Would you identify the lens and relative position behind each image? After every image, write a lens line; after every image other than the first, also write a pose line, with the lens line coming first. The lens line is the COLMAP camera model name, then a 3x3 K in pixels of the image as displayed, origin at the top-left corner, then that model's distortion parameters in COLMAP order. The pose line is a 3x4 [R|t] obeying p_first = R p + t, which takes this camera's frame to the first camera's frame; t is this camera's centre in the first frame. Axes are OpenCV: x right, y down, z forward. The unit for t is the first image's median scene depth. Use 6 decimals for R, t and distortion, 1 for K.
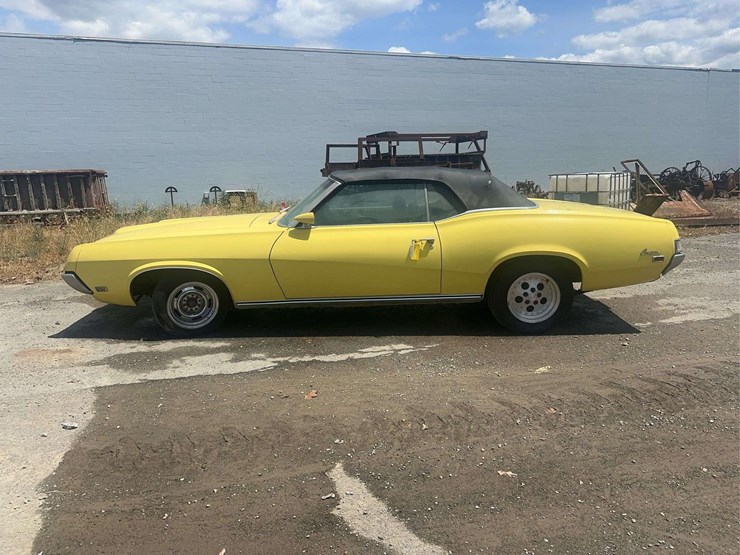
lens RADIAL K [[539.3, 0, 372.8], [0, 539.3, 262.8], [0, 0, 1]] dist [0.015834, -0.005586]
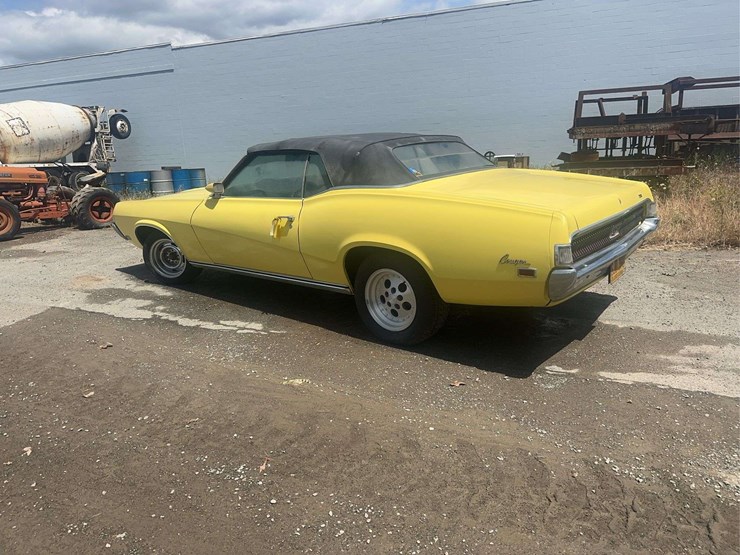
lens RADIAL K [[539.3, 0, 372.8], [0, 539.3, 262.8], [0, 0, 1]] dist [0.015834, -0.005586]
pose [[0.757489, 0.124342, -0.640898, 0.779521], [-0.078909, 0.991935, 0.099184, -0.066384], [0.648062, -0.024558, 0.761192, 0.377591]]
